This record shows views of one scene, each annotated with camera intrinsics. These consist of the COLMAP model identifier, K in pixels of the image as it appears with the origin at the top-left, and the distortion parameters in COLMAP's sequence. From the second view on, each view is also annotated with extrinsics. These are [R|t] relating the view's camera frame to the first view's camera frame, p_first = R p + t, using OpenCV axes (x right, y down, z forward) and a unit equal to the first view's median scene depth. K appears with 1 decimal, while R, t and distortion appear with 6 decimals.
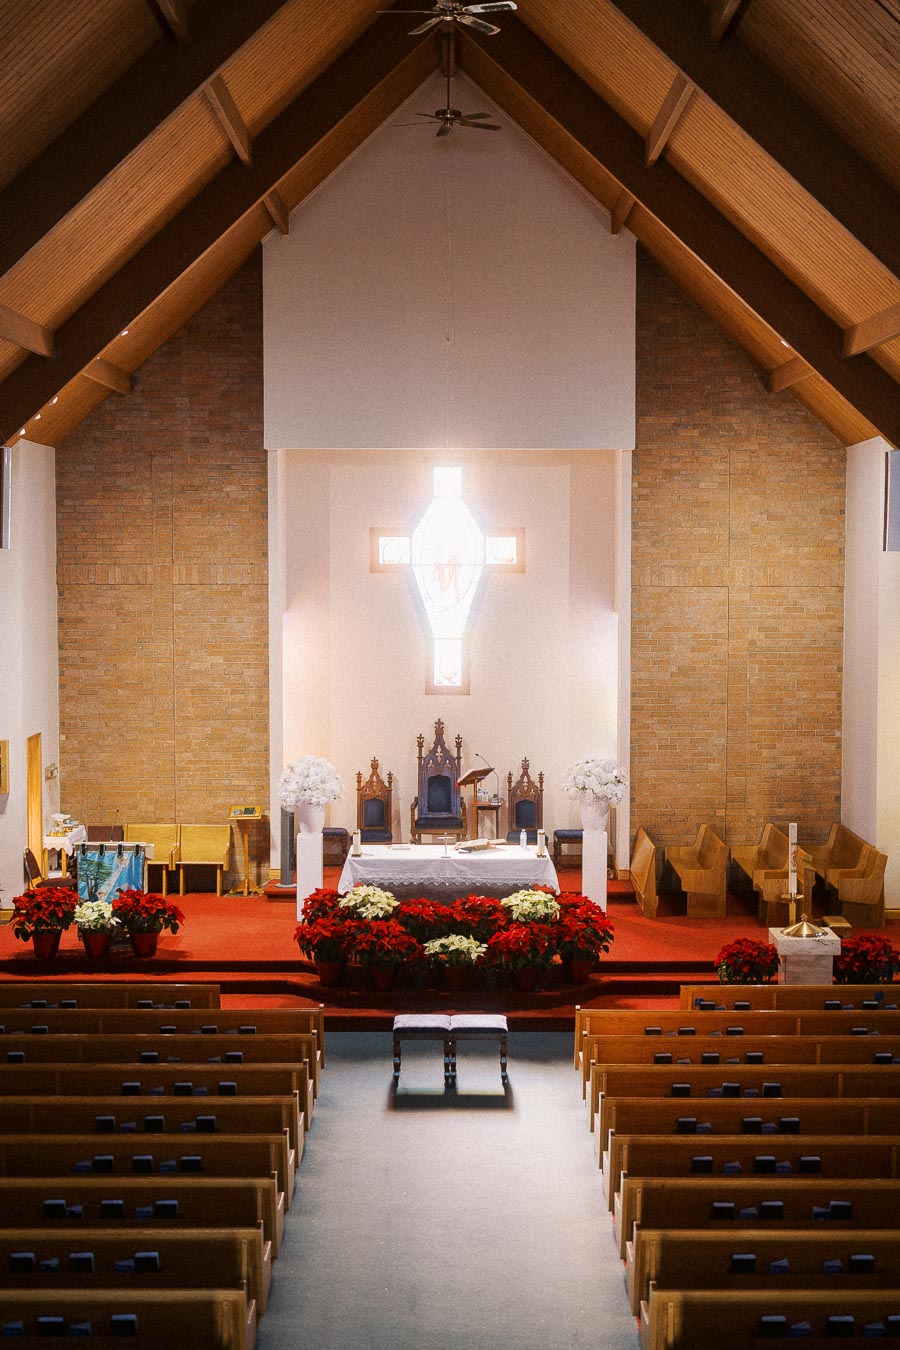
lens RADIAL K [[1833.4, 0, 450.0], [0, 1833.4, 675.0], [0, 0, 1]] dist [-0.002695, -0.012360]
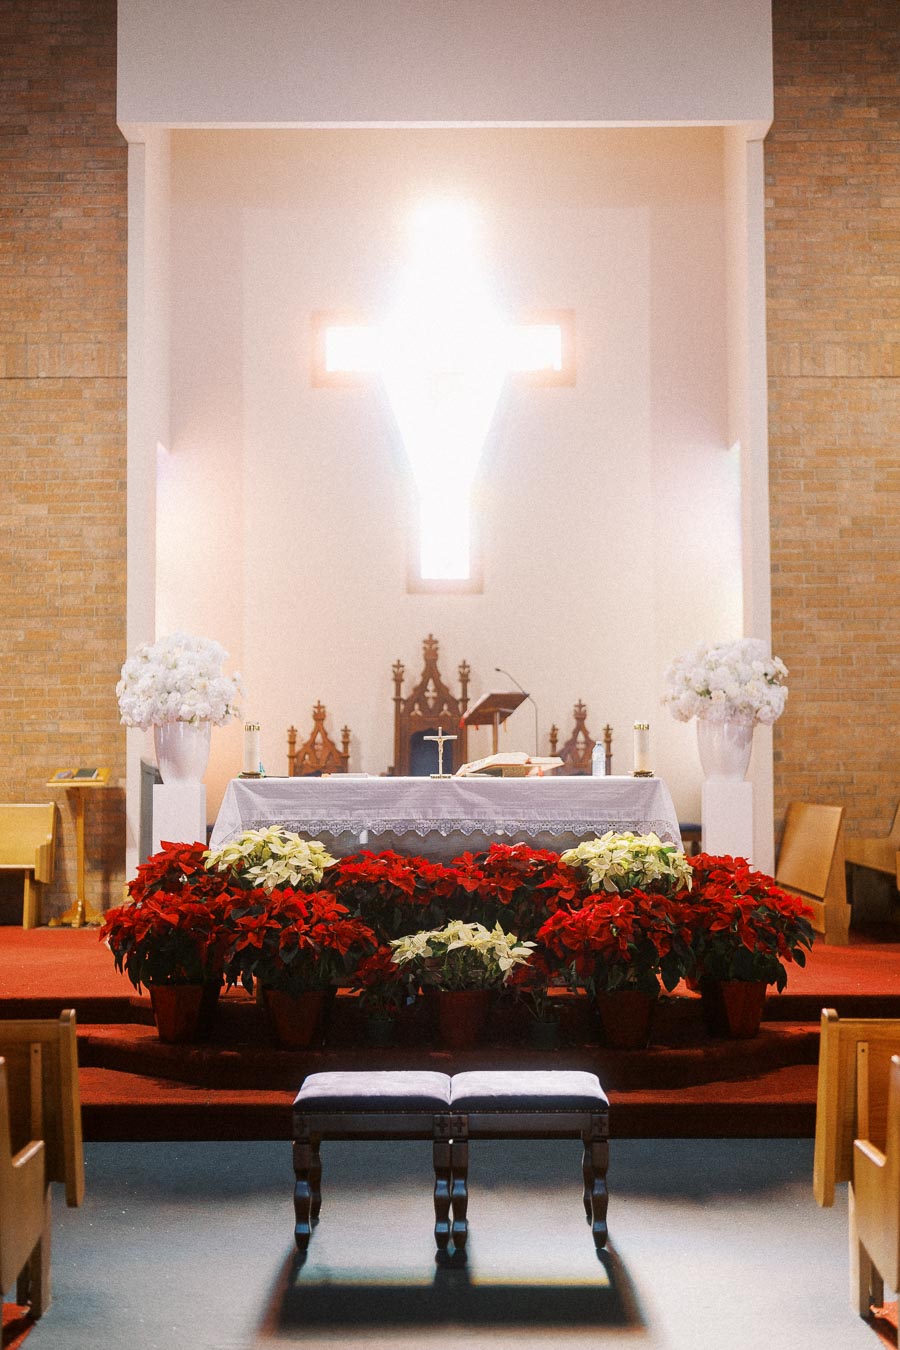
lens RADIAL K [[1833.4, 0, 450.0], [0, 1833.4, 675.0], [0, 0, 1]] dist [-0.002695, -0.012360]
pose [[0.999983, -0.005764, -0.000499, 0.000467], [0.005673, 0.993837, -0.110708, 0.106467], [0.001134, 0.110703, 0.993853, 0.448321]]
